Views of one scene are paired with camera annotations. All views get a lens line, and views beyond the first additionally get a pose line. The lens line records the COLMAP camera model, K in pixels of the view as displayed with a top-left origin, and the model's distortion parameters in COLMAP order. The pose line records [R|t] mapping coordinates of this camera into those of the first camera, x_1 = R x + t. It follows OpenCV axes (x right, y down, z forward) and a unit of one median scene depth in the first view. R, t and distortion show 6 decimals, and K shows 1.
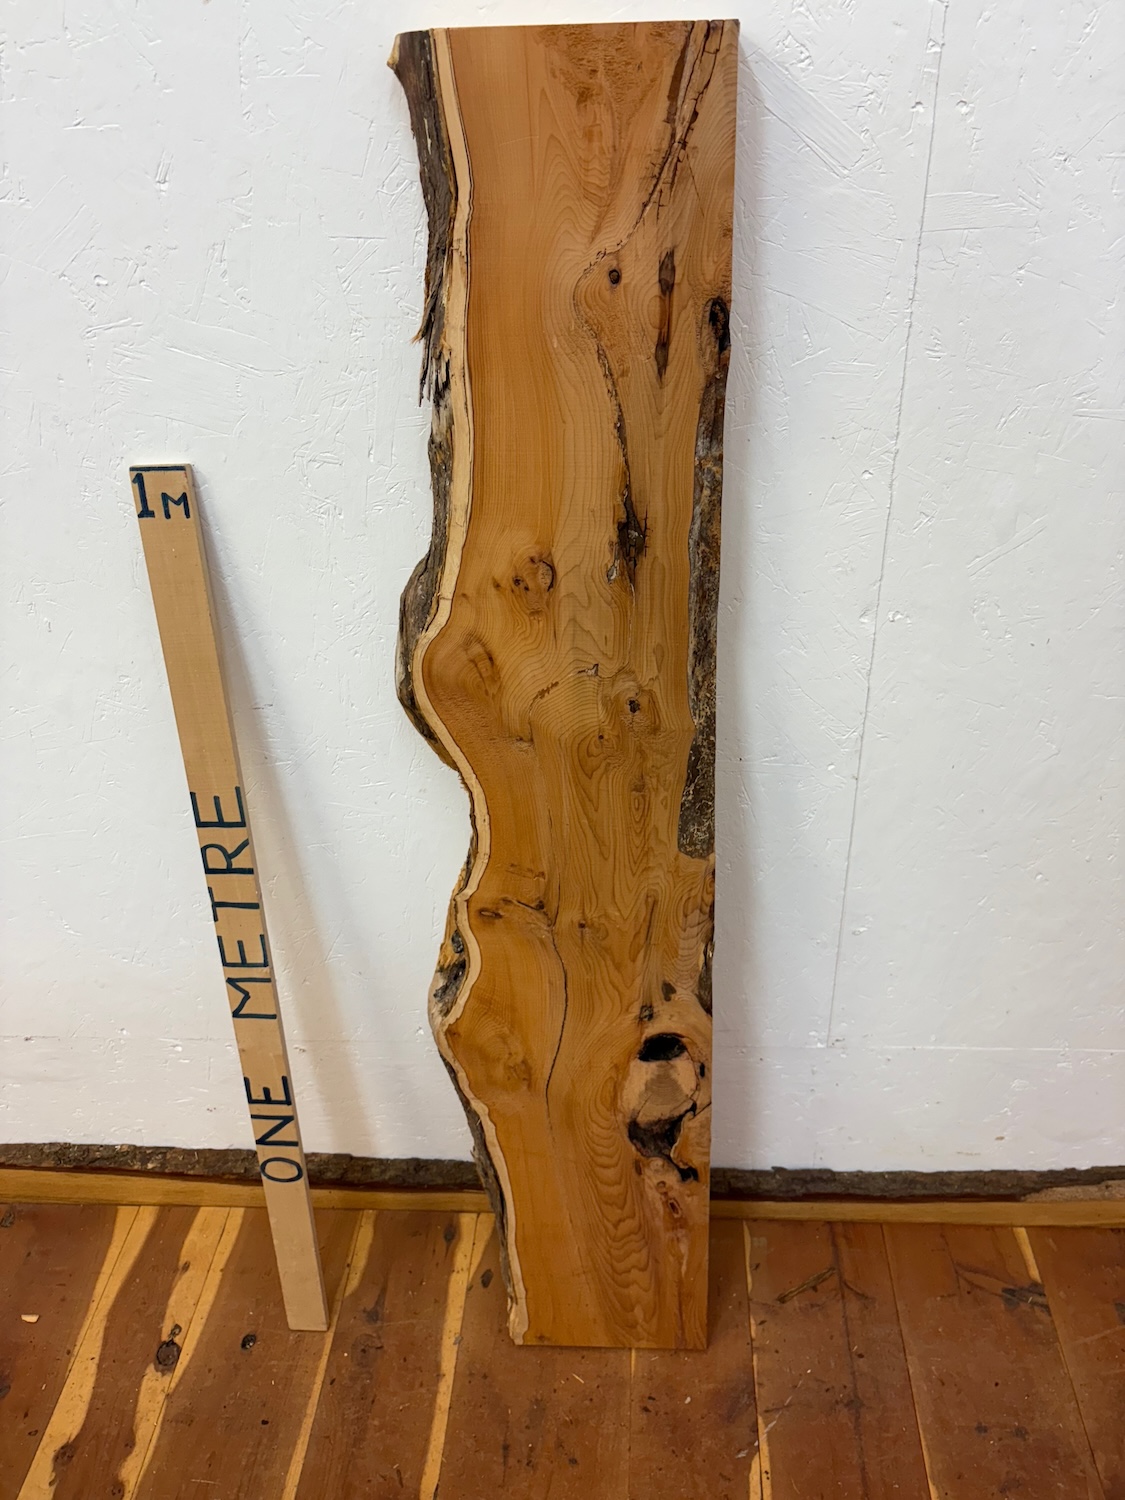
lens RADIAL K [[1142.6, 0, 548.0], [0, 1142.6, 758.7], [0, 0, 1]] dist [0.022068, -0.034086]
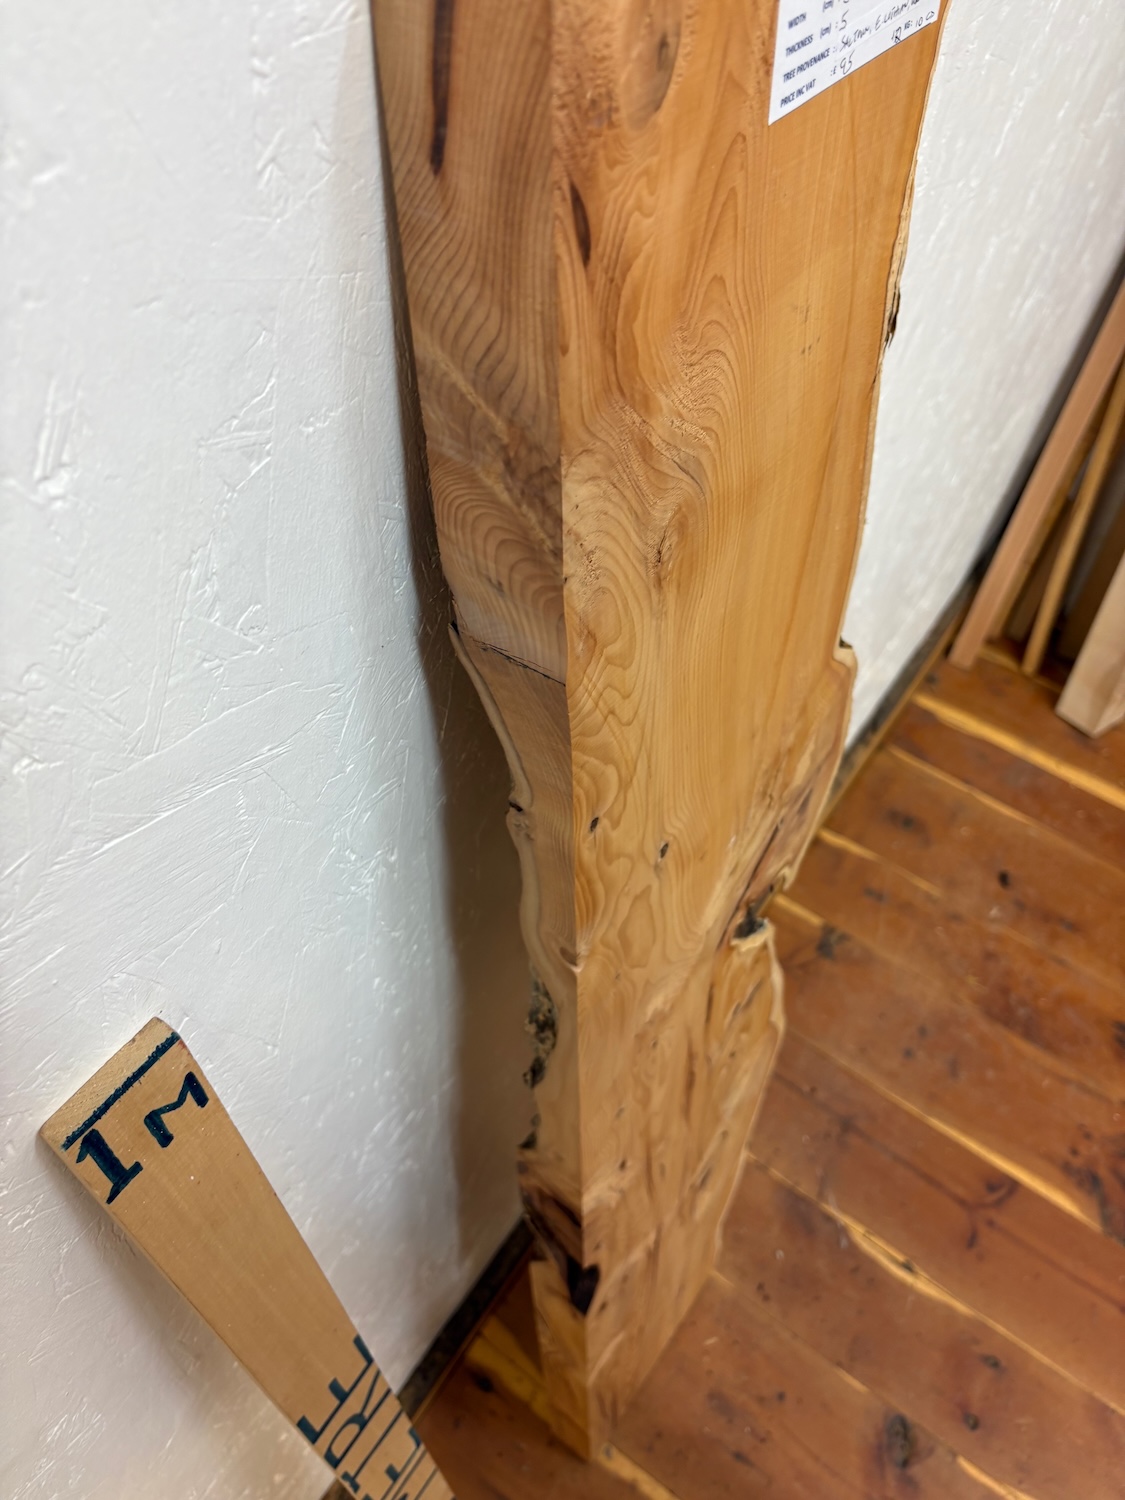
lens RADIAL K [[1179.2, 0, 580.0], [0, 1179.2, 750.2], [0, 0, 1]] dist [-0.002576, -0.002646]
pose [[0.503160, -0.613757, 0.608385, -0.431583], [0.394194, 0.789489, 0.470445, -0.467358], [-0.769052, 0.003113, 0.639178, 0.614999]]
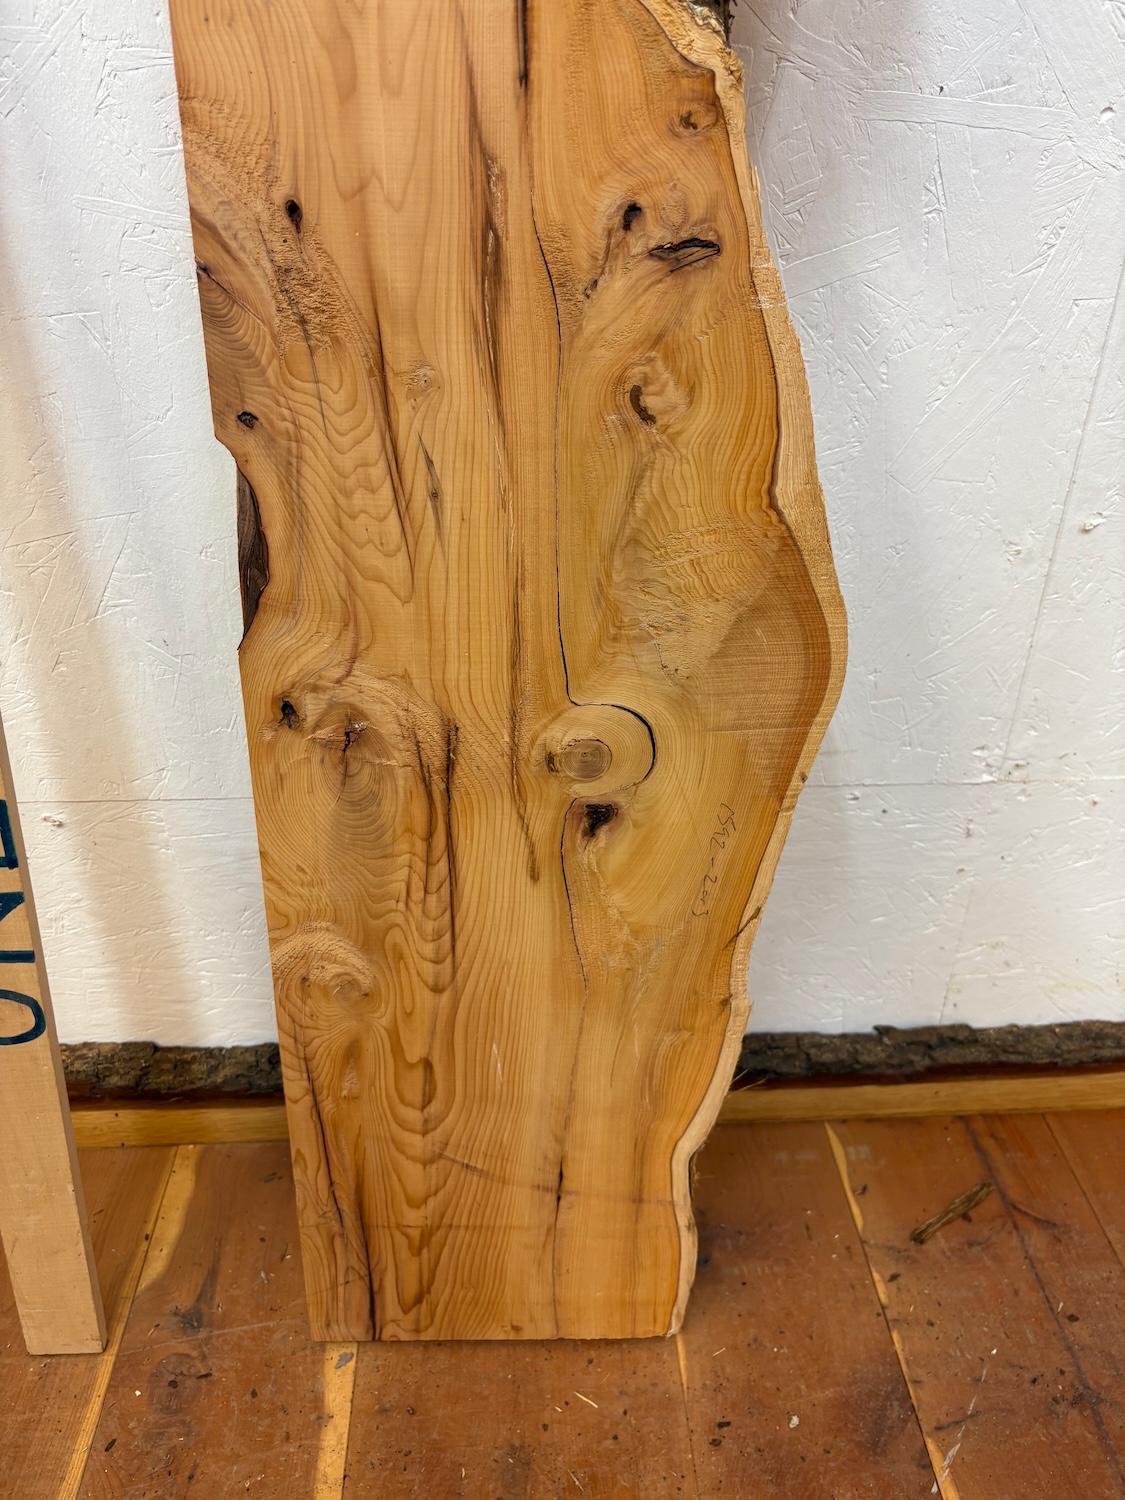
lens RADIAL K [[1173.9, 0, 562.5], [0, 1173.9, 750.0], [0, 0, 1]] dist [0.030957, -0.055171]
pose [[0.990160, -0.006276, 0.139800, -0.080313], [0.013482, 0.998625, -0.050656, 0.355538], [-0.139289, 0.052043, 0.988883, 0.592301]]
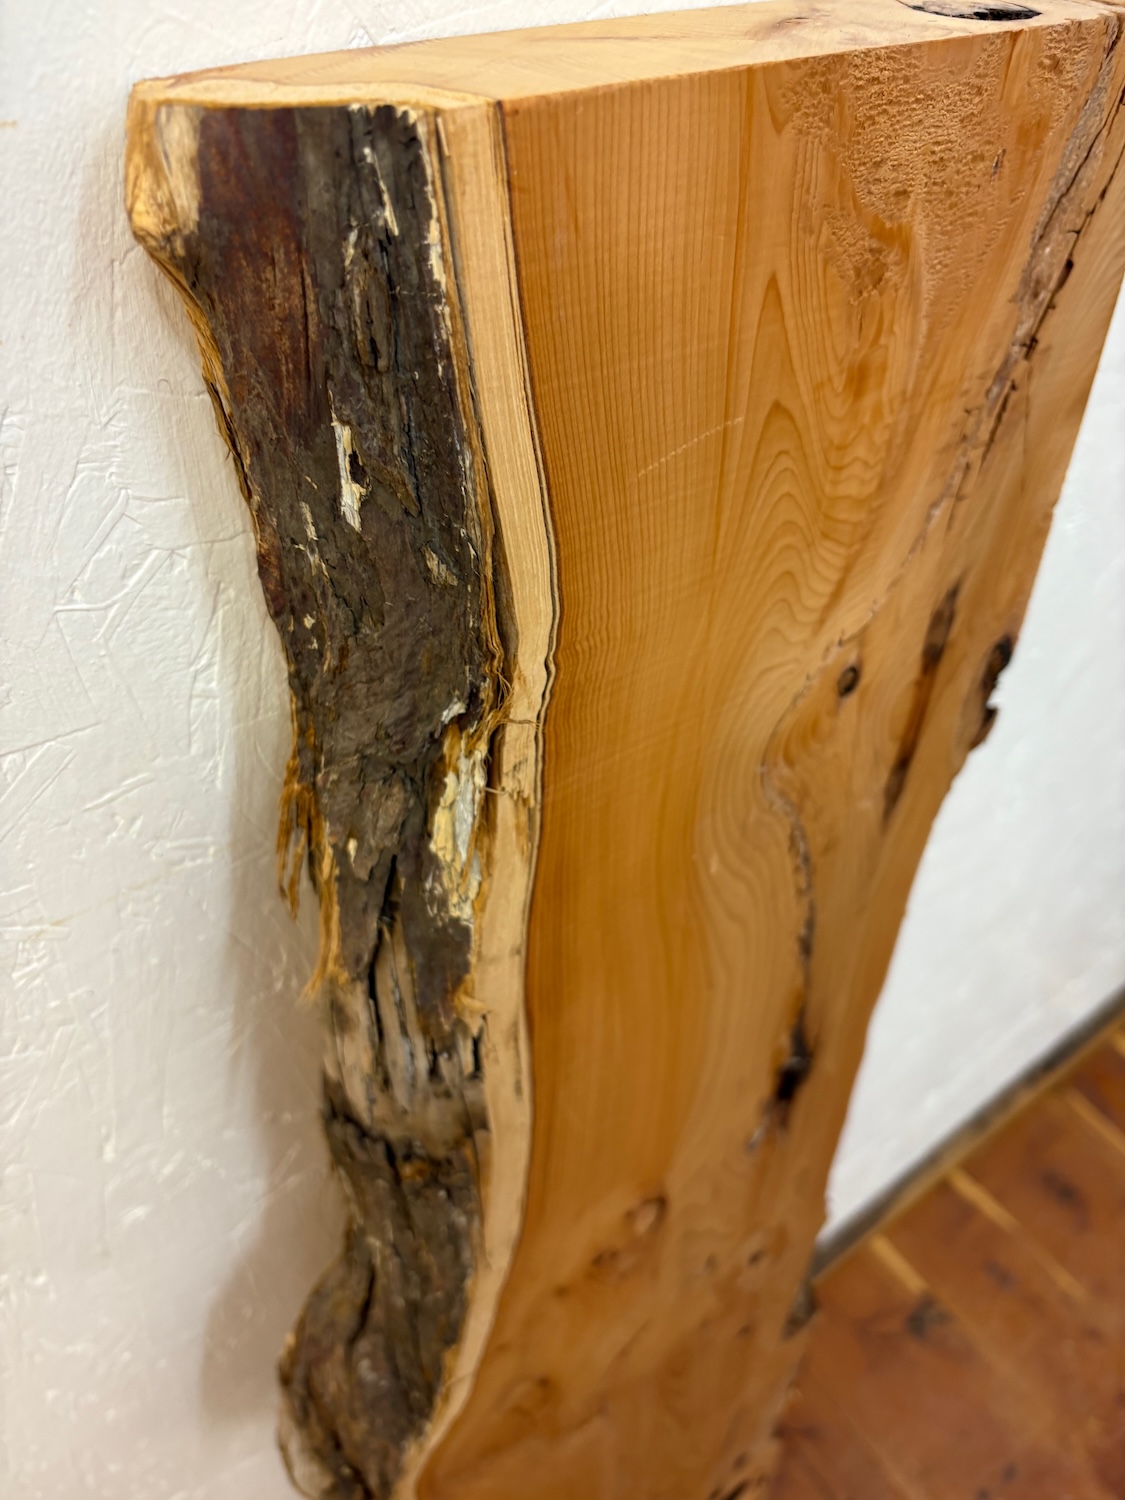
lens RADIAL K [[1199.2, 0, 547.5], [0, 1199.2, 760.7], [0, 0, 1]] dist [0.002920, -0.050084]
pose [[0.760024, -0.399324, 0.512742, -0.190132], [0.282241, 0.913484, 0.293064, -0.444013], [-0.585410, -0.078019, 0.806975, 0.603407]]
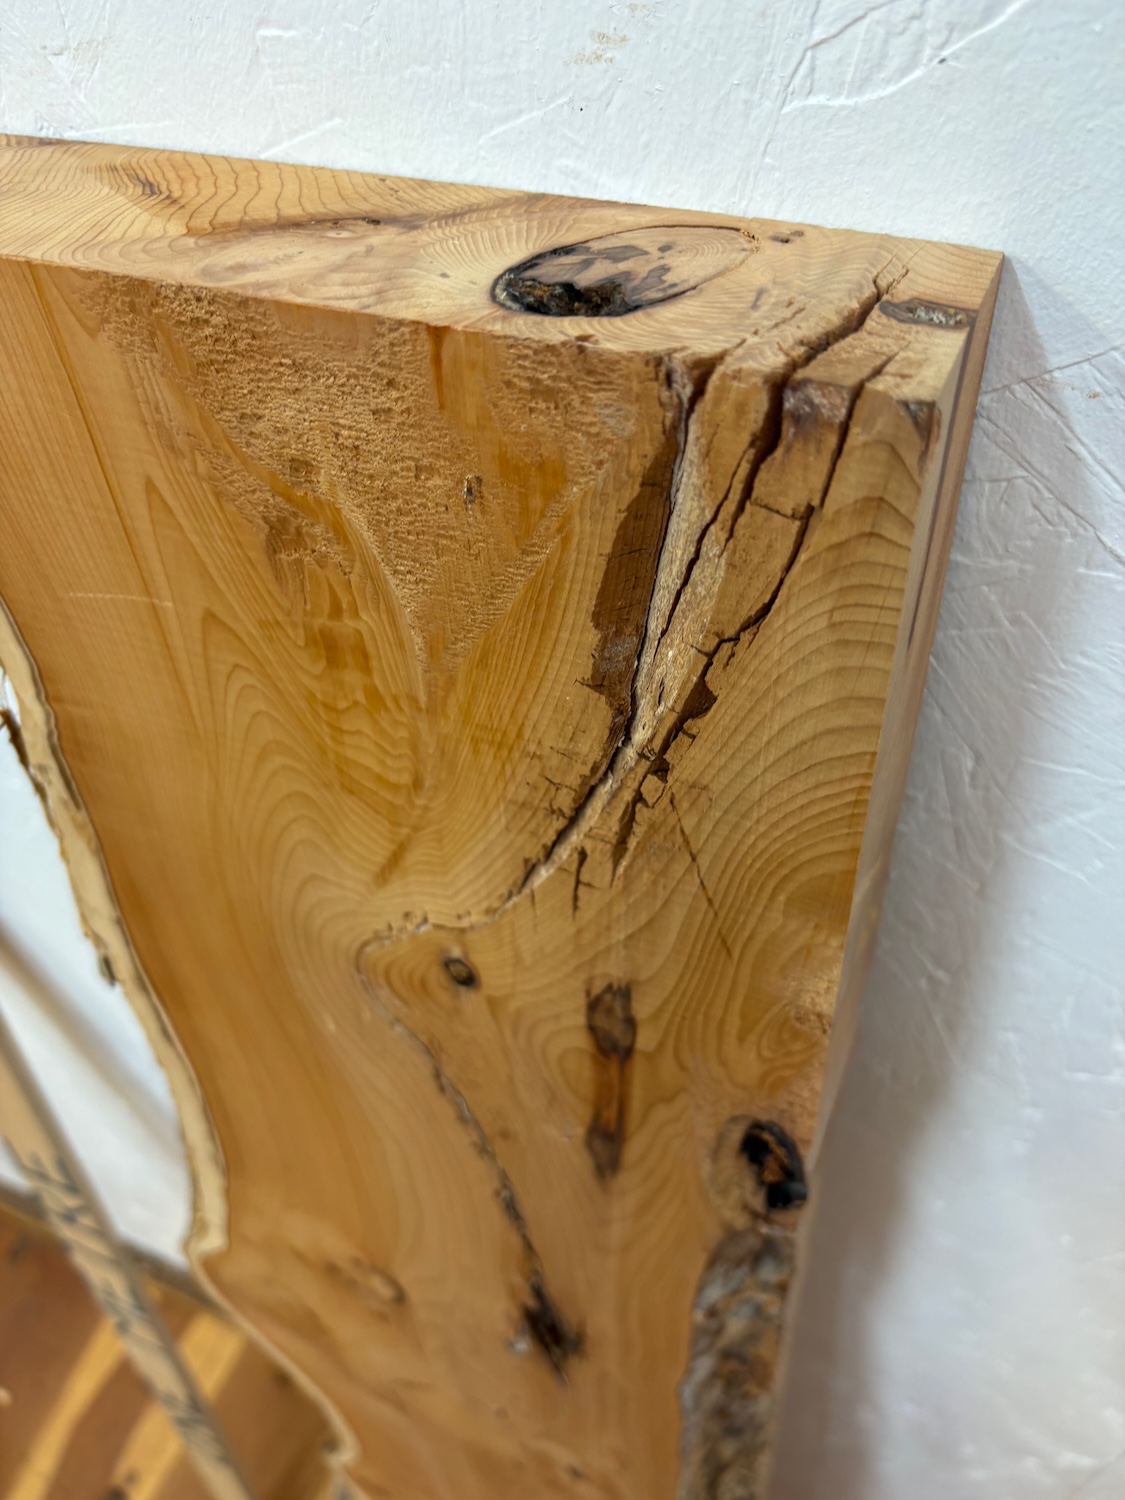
lens RADIAL K [[1189.0, 0, 562.5], [0, 1189.0, 750.0], [0, 0, 1]] dist [0.001806, -0.032426]
pose [[0.940292, 0.224058, -0.256221, 0.127567], [-0.143875, 0.943857, 0.297378, -0.476957], [0.308466, -0.242758, 0.919738, 0.590660]]
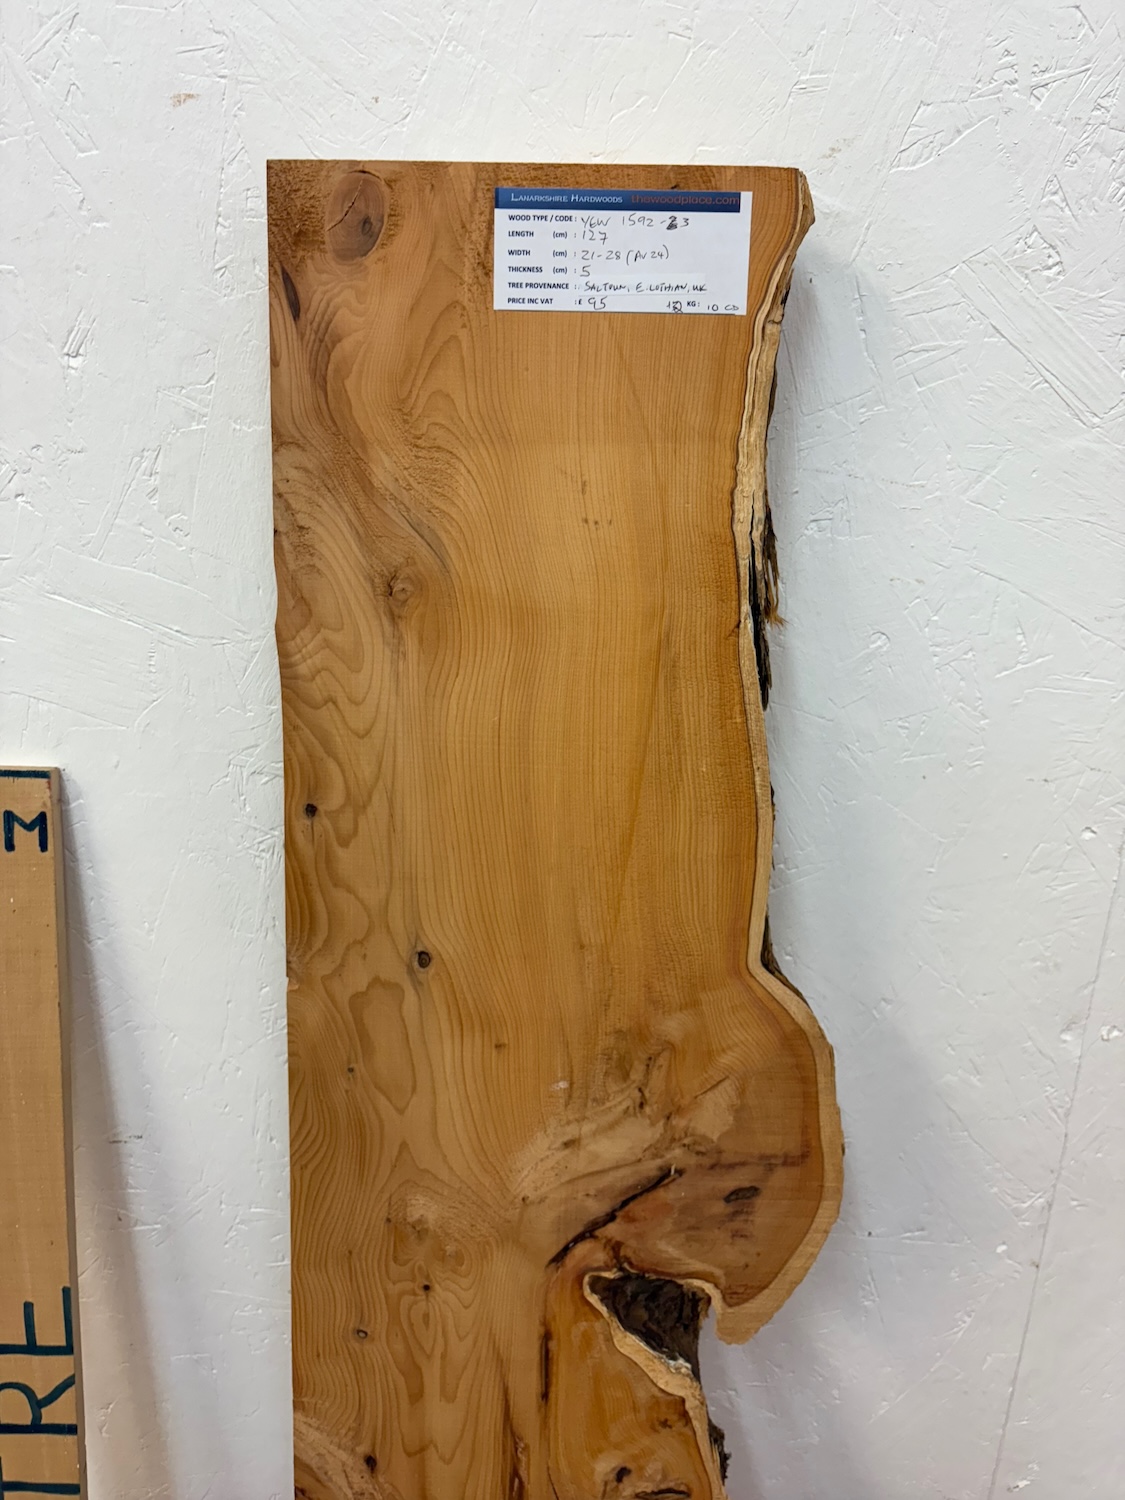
lens RADIAL K [[1178.8, 0, 559.2], [0, 1178.8, 704.8], [0, 0, 1]] dist [0.006548, -0.007526]
pose [[0.992798, 0.052593, 0.107641, -0.109319], [-0.022956, 0.965352, -0.259938, -0.127211], [-0.117583, 0.255595, 0.959607, 0.331479]]
